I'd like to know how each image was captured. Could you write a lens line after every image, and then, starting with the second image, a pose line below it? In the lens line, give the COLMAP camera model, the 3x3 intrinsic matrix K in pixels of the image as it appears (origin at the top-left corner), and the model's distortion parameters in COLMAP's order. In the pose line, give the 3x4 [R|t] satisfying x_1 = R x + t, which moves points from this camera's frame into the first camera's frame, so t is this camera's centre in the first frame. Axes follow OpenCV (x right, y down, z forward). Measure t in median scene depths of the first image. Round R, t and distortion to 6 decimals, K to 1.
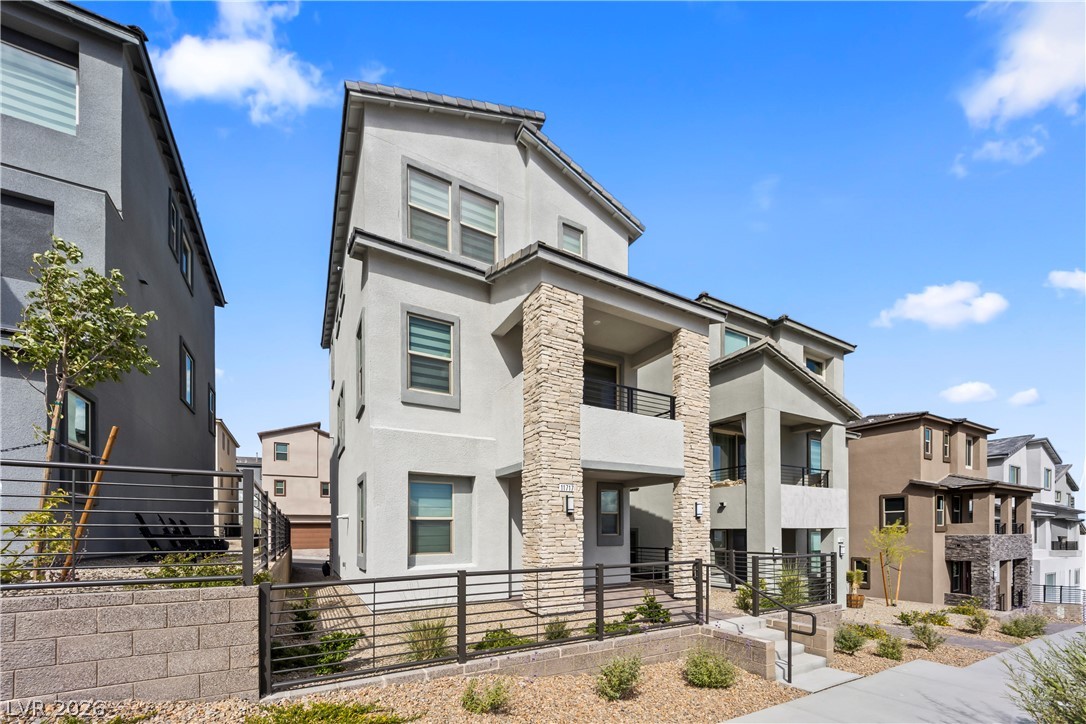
lens RADIAL K [[446.2, 0, 555.4], [0, 446.2, 347.8], [0, 0, 1]] dist [0.014554, -0.012471]
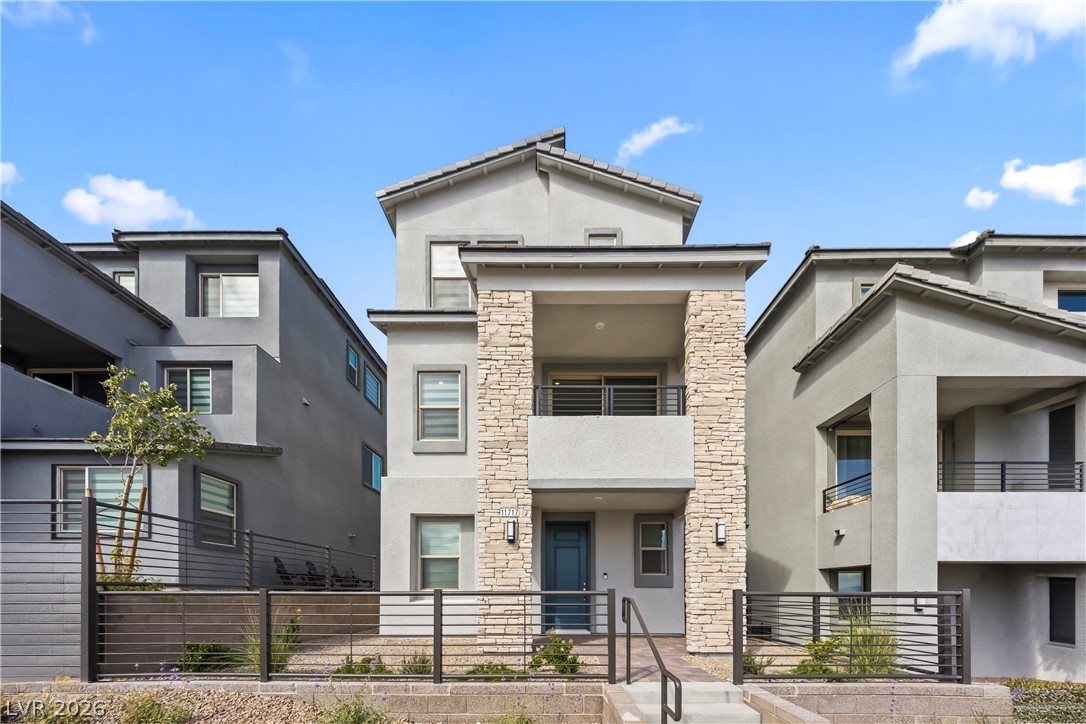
lens RADIAL K [[405.9, 0, 542.6], [0, 405.9, 461.1], [0, 0, 1]] dist [-0.002502, -0.000536]
pose [[0.839235, -0.154400, -0.521387, 0.416819], [0.193557, 0.980862, 0.021088, 0.179308], [0.508153, -0.118616, 0.853060, 0.323414]]
